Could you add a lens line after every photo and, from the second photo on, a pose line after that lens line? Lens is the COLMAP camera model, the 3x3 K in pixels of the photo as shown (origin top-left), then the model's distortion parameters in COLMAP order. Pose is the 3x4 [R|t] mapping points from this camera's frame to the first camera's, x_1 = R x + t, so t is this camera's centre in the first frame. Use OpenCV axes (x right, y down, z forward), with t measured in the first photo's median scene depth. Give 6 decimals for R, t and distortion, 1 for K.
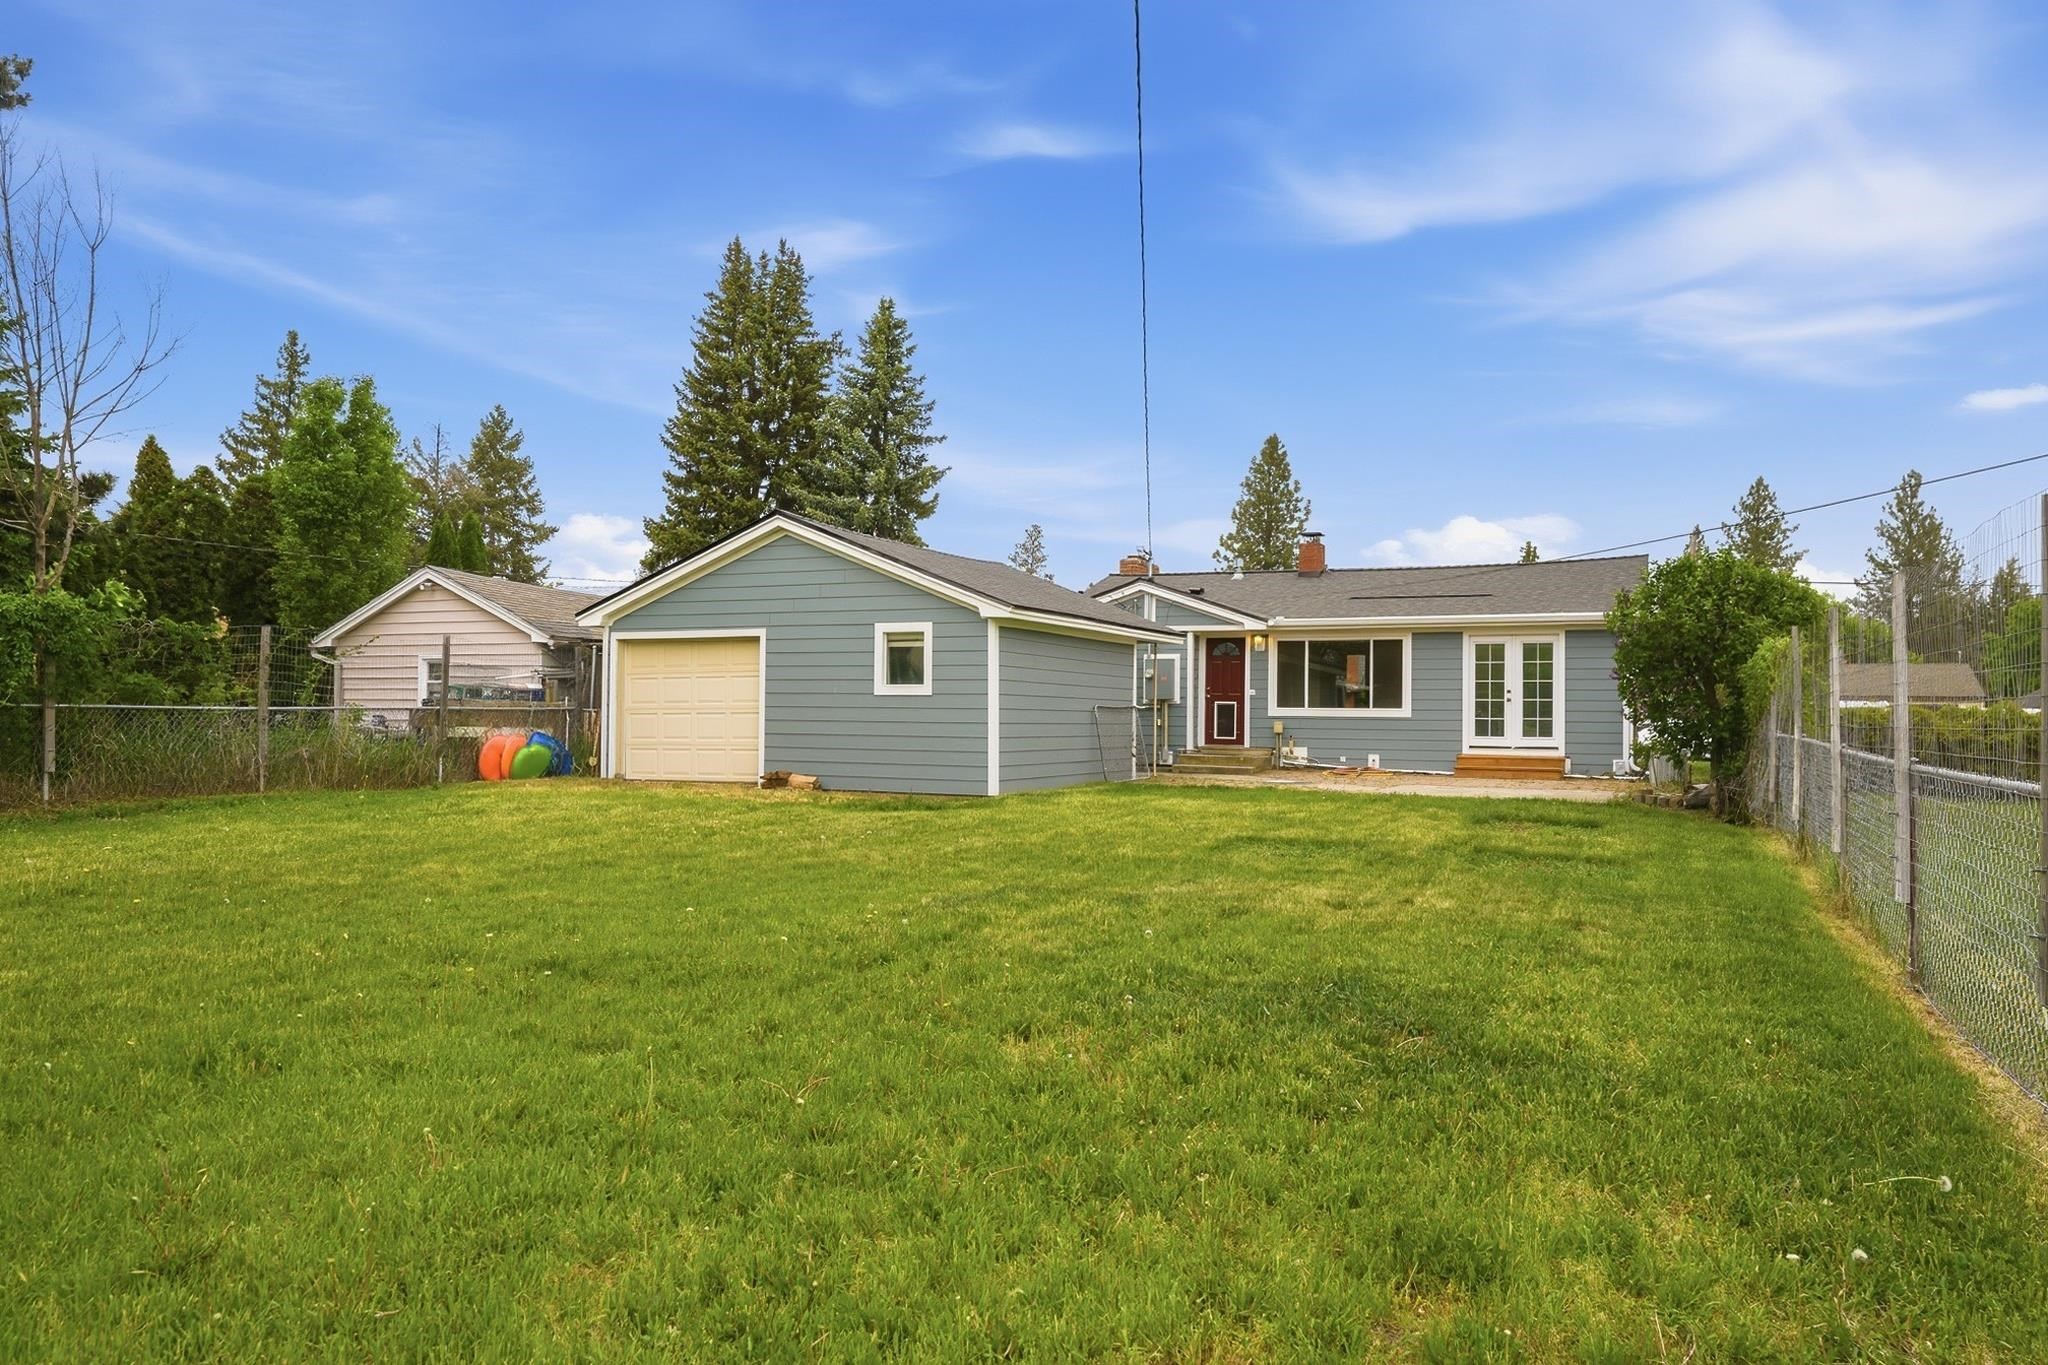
lens RADIAL K [[1429.3, 0, 1030.4], [0, 1429.3, 675.1], [0, 0, 1]] dist [-0.007801, -0.002170]
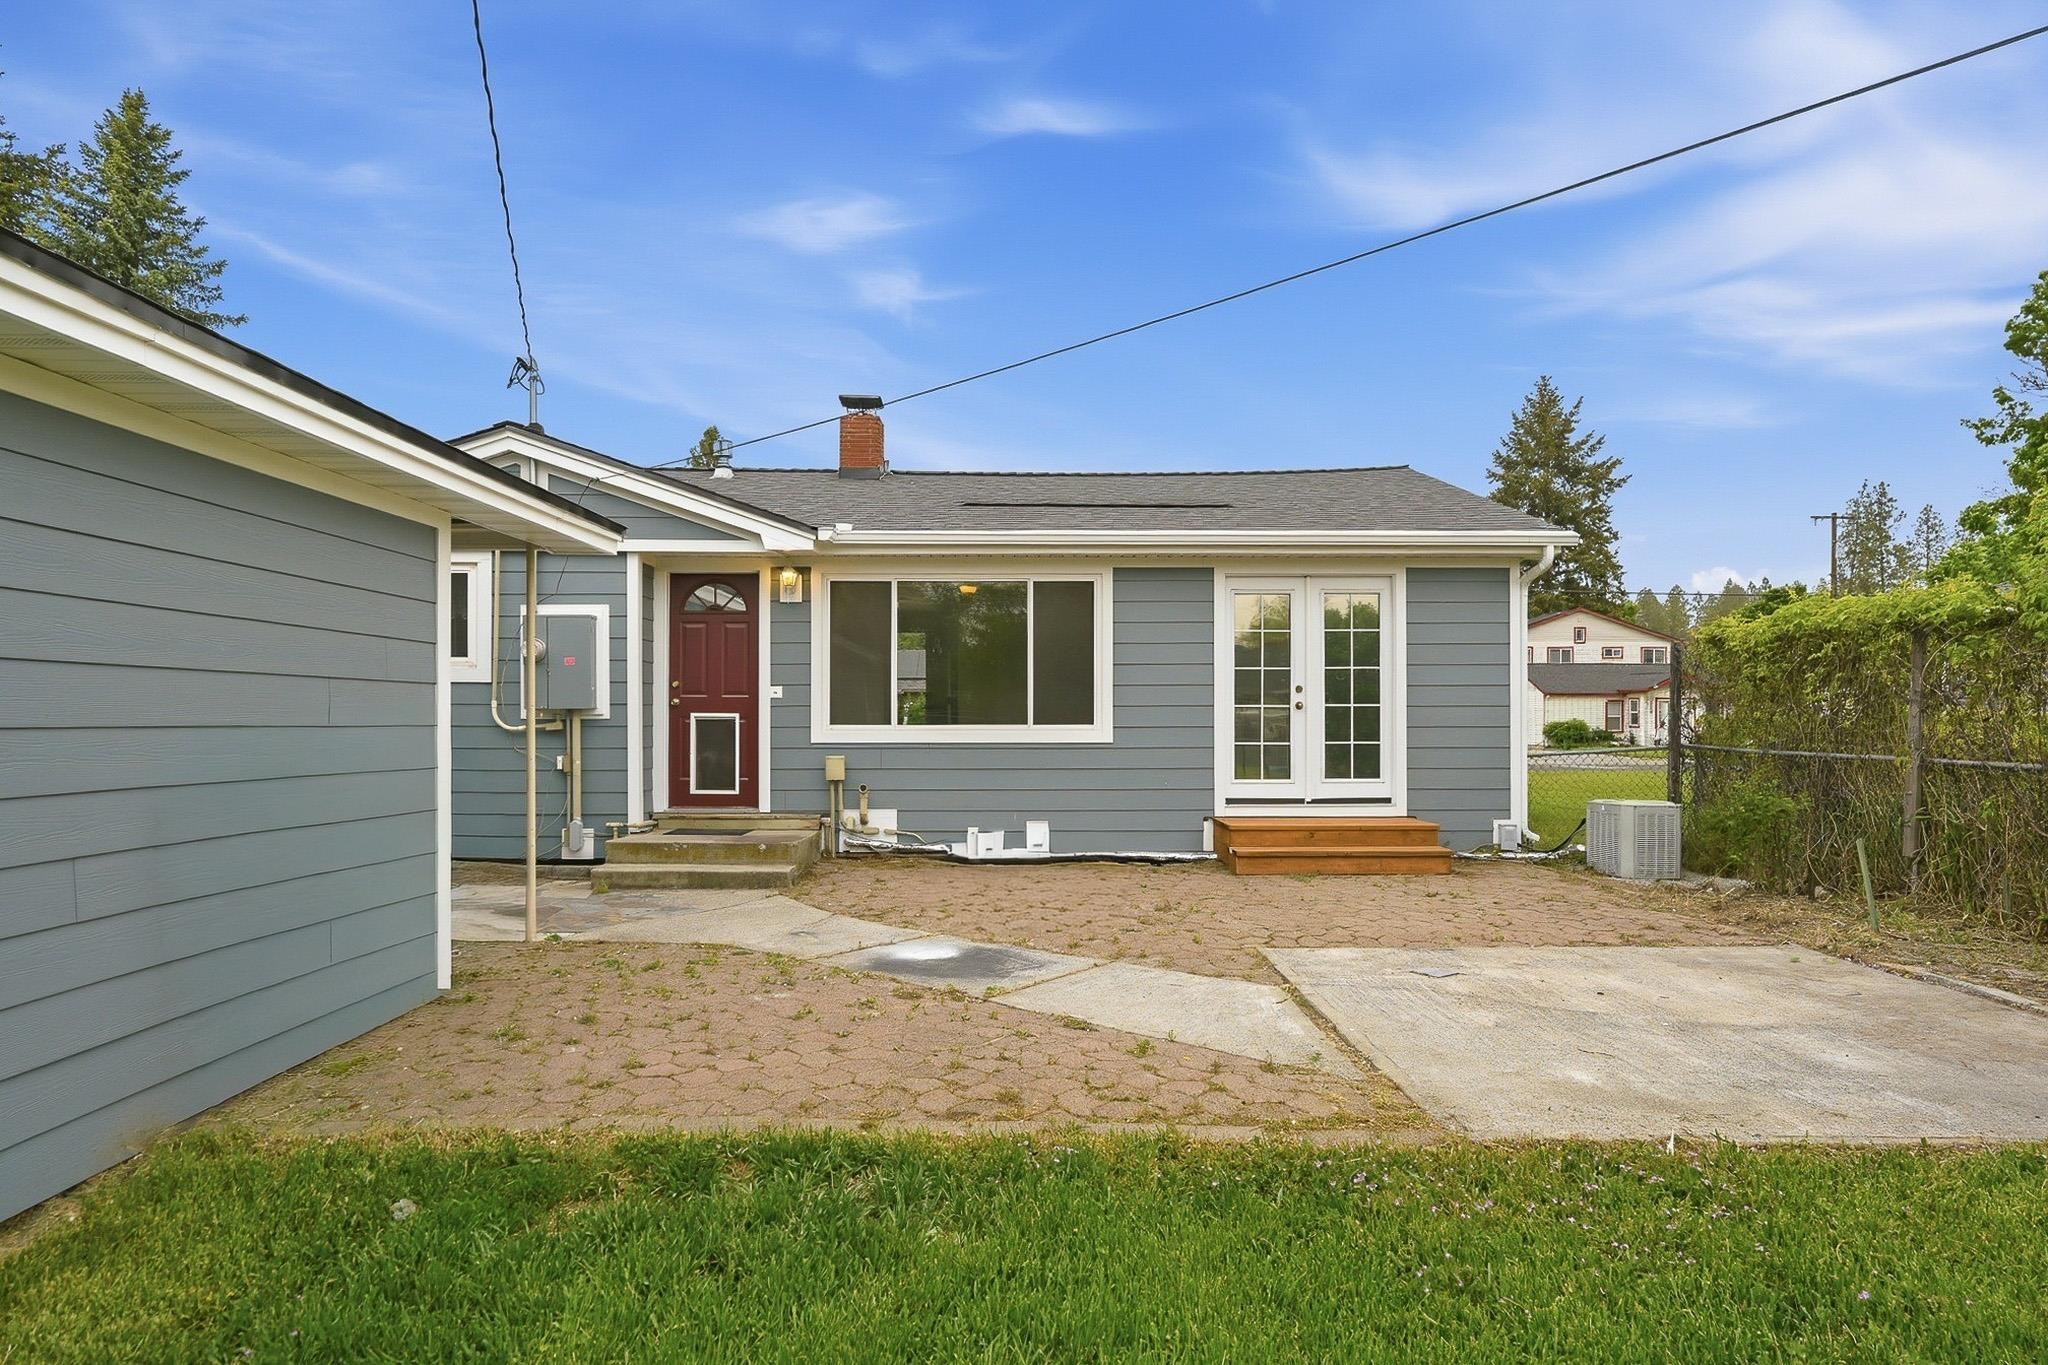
lens RADIAL K [[1227.1, 0, 1031.7], [0, 1227.1, 725.0], [0, 0, 1]] dist [0.002312, 0.002740]
pose [[0.908037, -0.014303, 0.418647, 0.066155], [-0.001615, 0.999290, 0.037643, 0.007681], [-0.418888, -0.034857, 0.907369, 0.620557]]
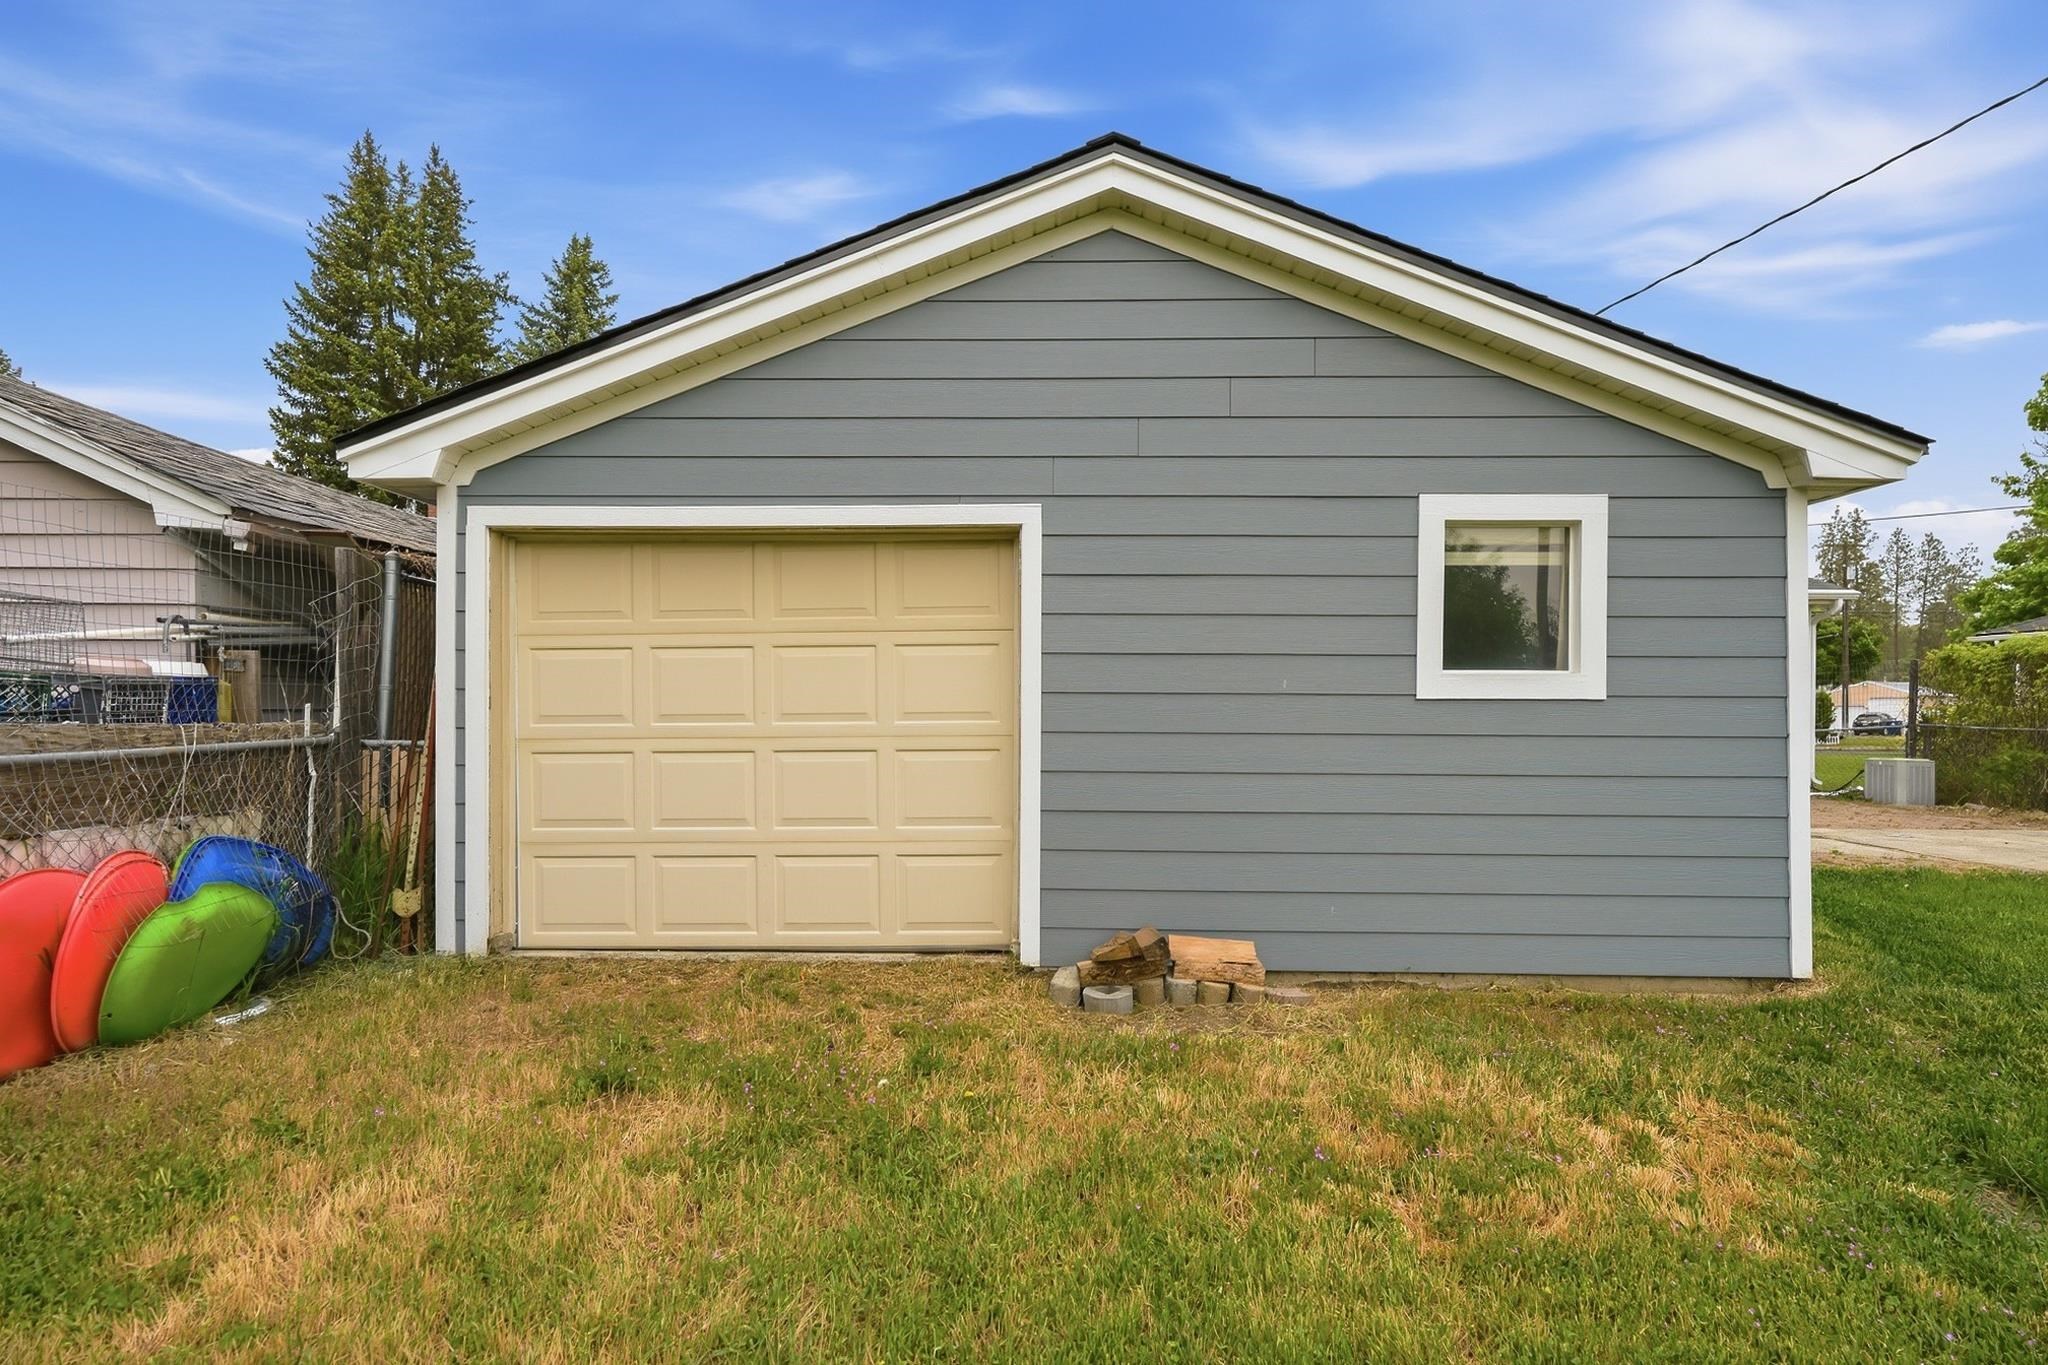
lens RADIAL K [[1065.4, 0, 1019.5], [0, 1065.4, 703.2], [0, 0, 1]] dist [0.020060, -0.000217]
pose [[0.922300, -0.004782, 0.386446, -0.211292], [-0.006775, 0.999570, 0.028540, 0.005610], [-0.386416, -0.028941, 0.921870, 0.561807]]
